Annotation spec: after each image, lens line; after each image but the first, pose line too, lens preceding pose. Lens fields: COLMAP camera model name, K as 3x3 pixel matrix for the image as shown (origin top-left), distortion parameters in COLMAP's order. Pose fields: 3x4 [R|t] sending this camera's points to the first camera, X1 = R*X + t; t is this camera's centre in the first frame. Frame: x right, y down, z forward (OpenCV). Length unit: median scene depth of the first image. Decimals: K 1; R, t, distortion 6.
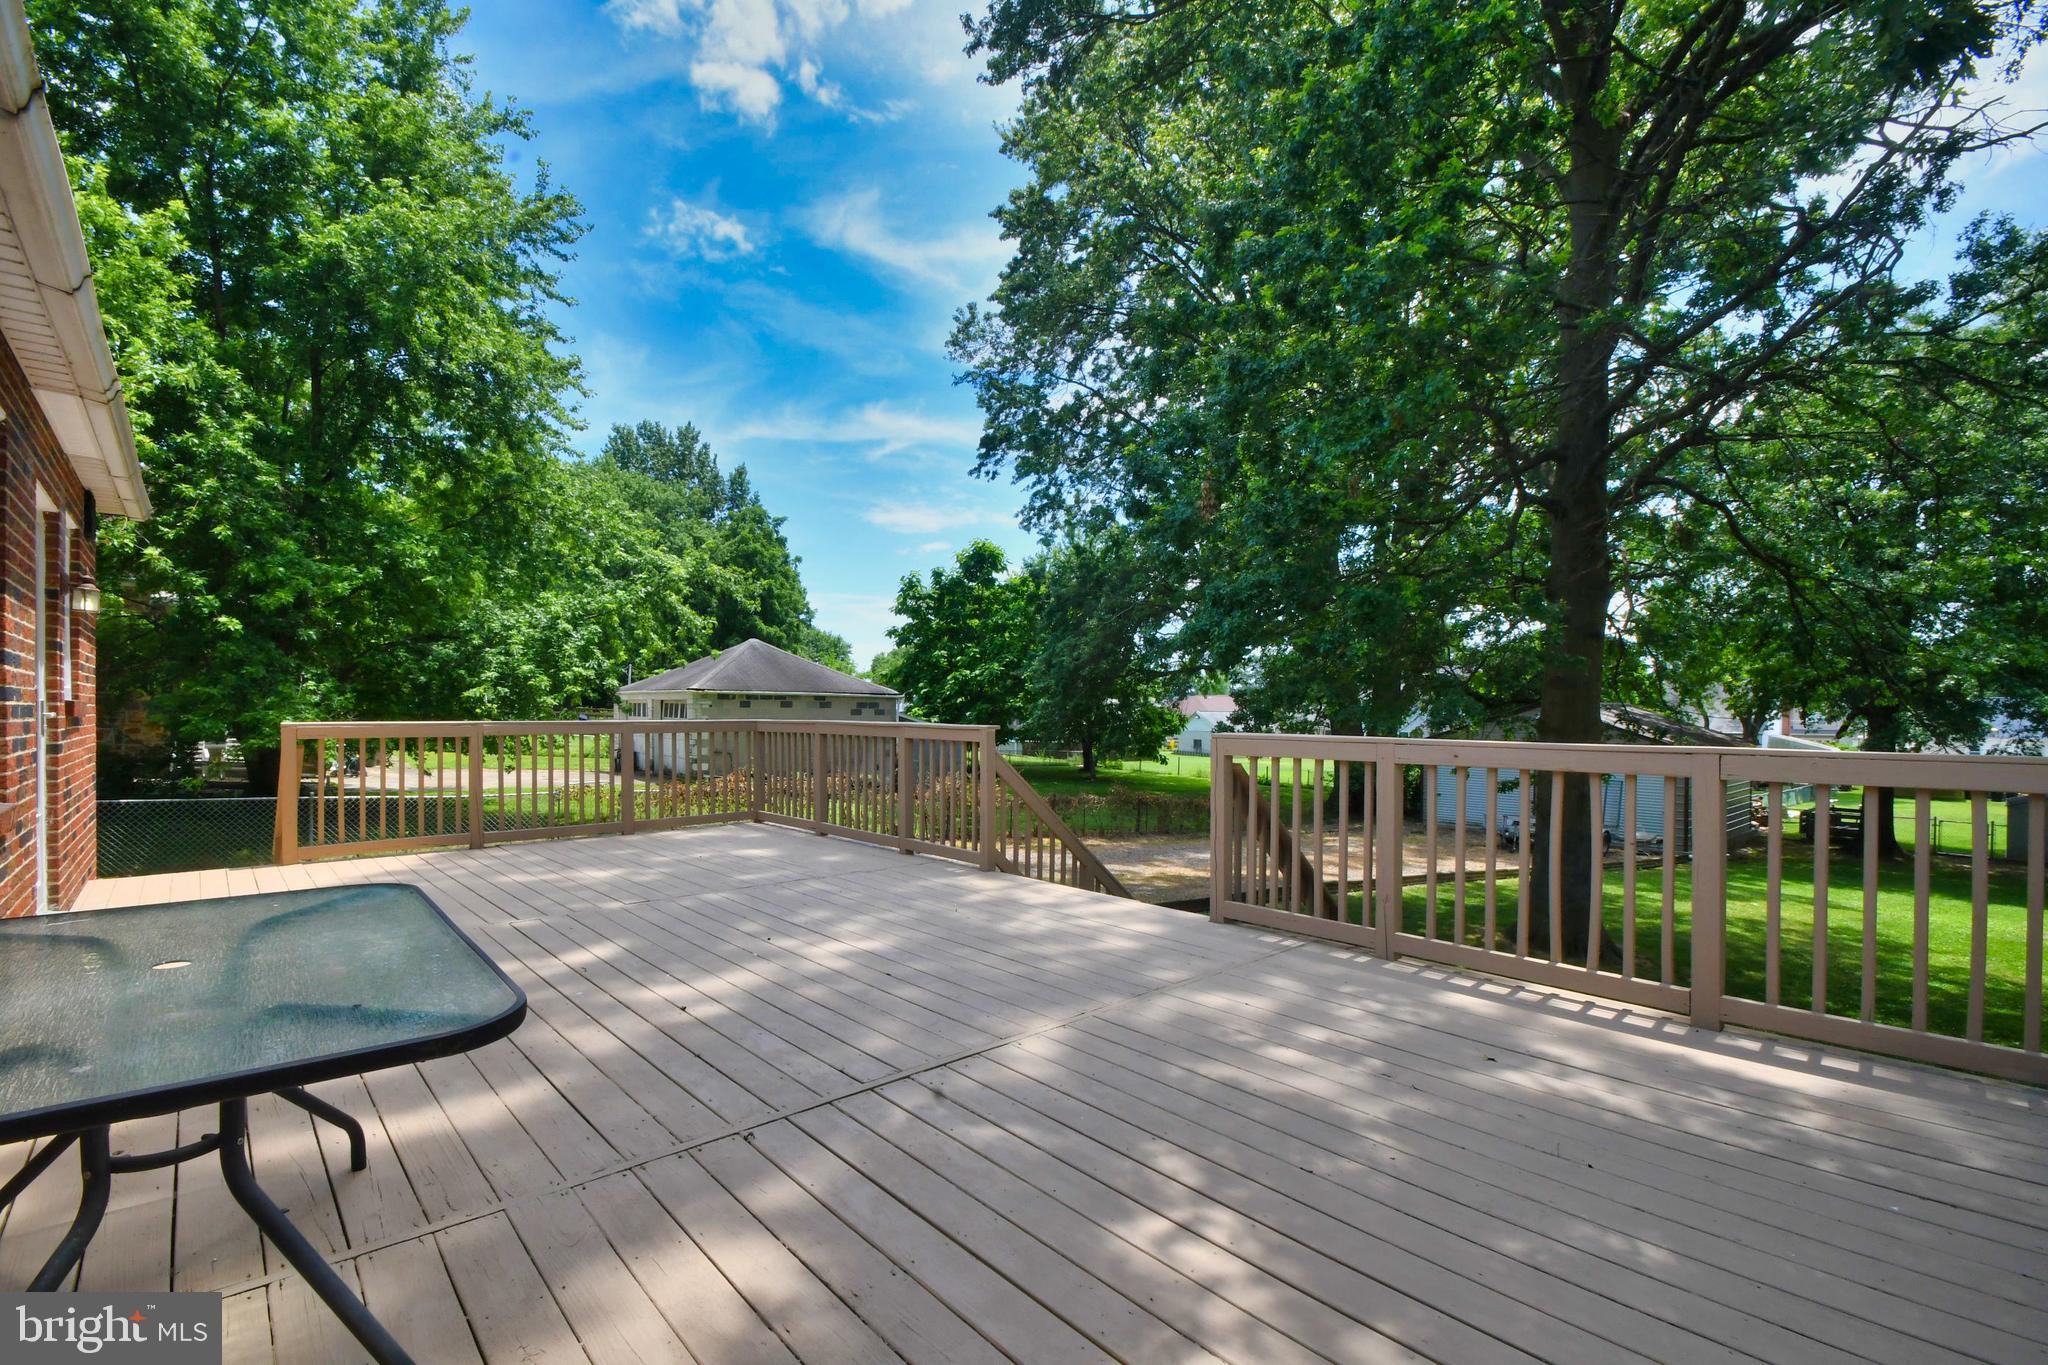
lens RADIAL K [[892.7, 0, 999.6], [0, 892.7, 717.4], [0, 0, 1]] dist [0.022756, -0.017315]
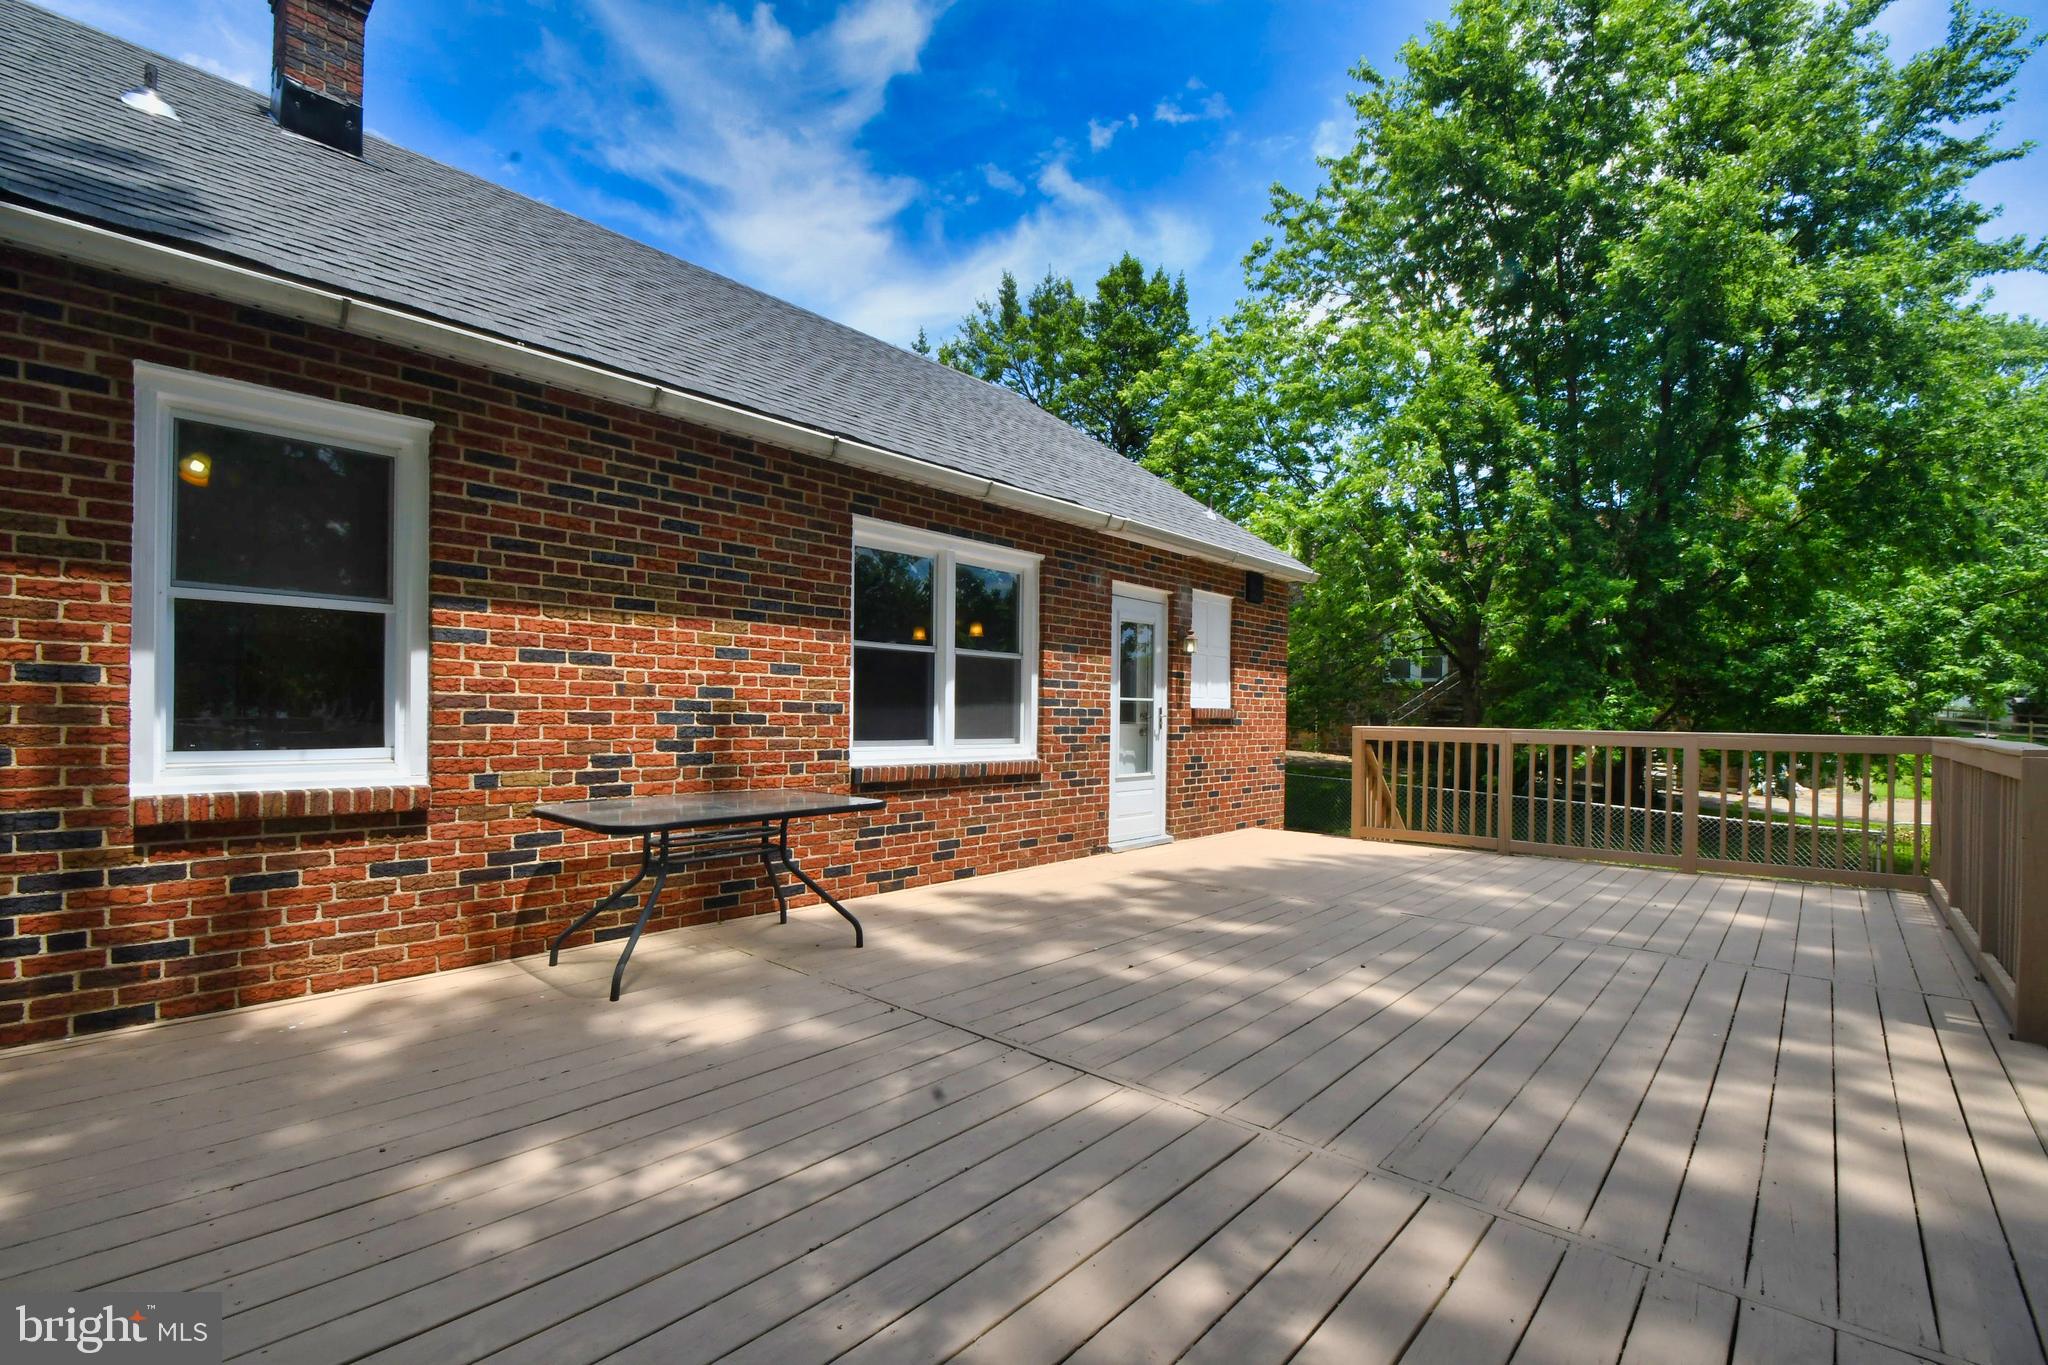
lens RADIAL K [[892.7, 0, 999.6], [0, 892.7, 717.4], [0, 0, 1]] dist [0.022756, -0.017315]
pose [[0.102550, -0.001284, -0.994727, 0.678235], [-0.018639, 0.999821, -0.003212, 0.009196], [0.994553, 0.018870, 0.102508, 0.621196]]
